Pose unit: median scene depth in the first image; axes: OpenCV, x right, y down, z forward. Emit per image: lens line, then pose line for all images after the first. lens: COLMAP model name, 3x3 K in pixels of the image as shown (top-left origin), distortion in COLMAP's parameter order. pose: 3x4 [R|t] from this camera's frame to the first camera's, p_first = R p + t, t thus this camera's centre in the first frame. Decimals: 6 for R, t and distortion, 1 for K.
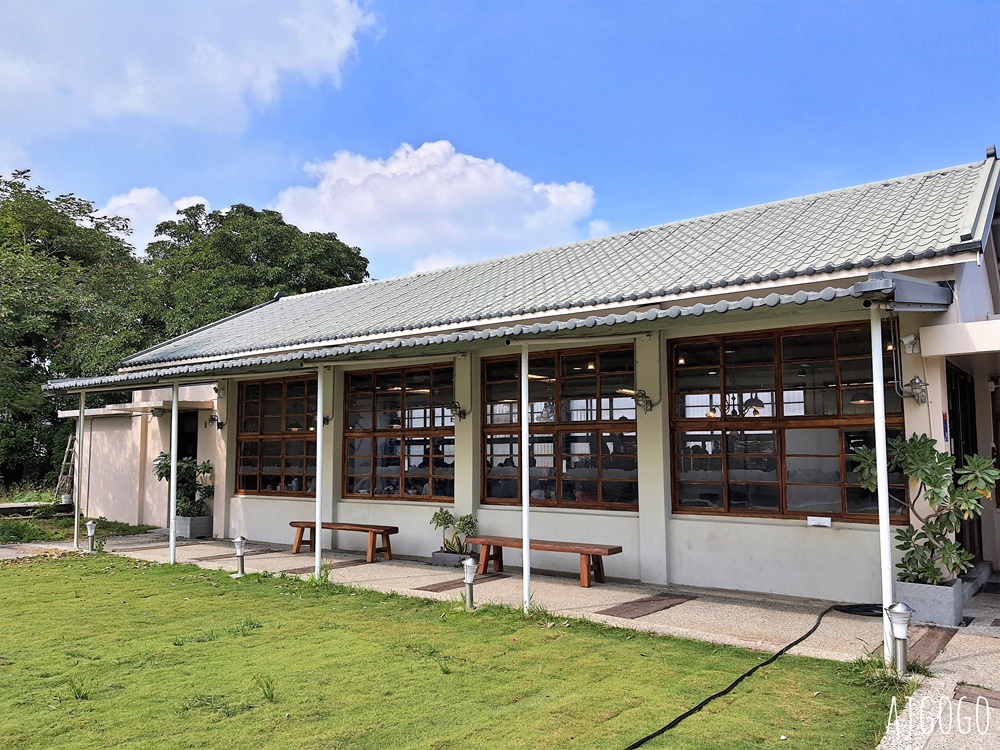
lens RADIAL K [[782.6, 0, 492.5], [0, 782.6, 381.5], [0, 0, 1]] dist [0.044172, -0.079042]
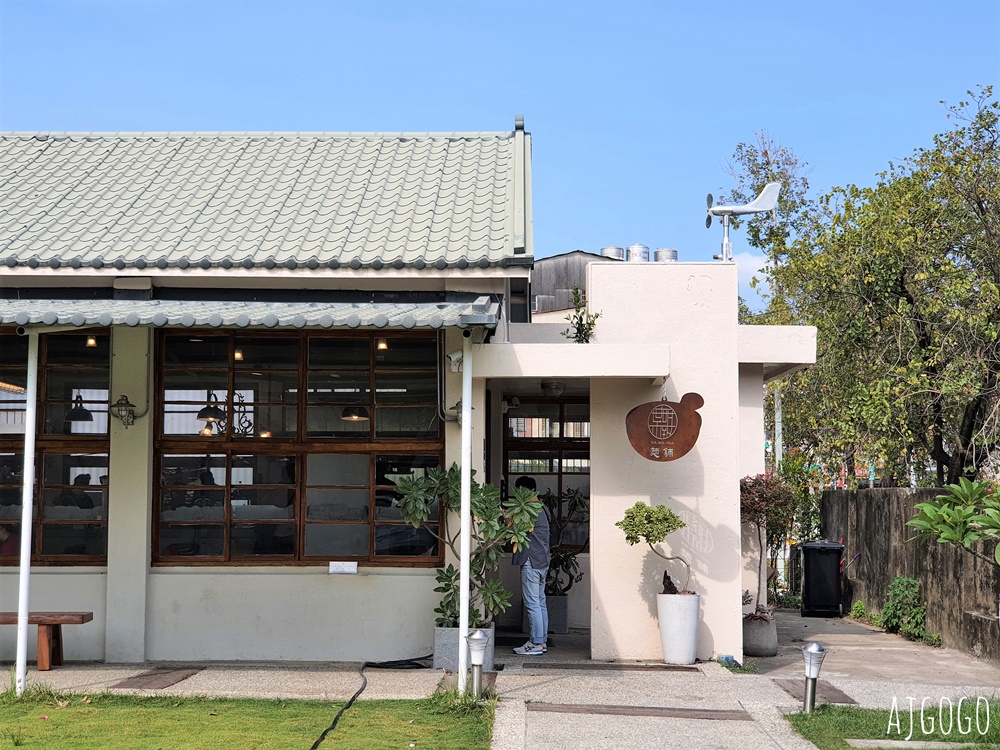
lens RADIAL K [[1522.9, 0, 501.8], [0, 1522.9, 373.6], [0, 0, 1]] dist [0.152019, 0.000000]
pose [[0.805757, 0.053426, 0.589831, -0.398453], [-0.062520, 0.998031, -0.004993, -0.025865], [-0.588937, -0.032853, 0.807511, -0.375178]]
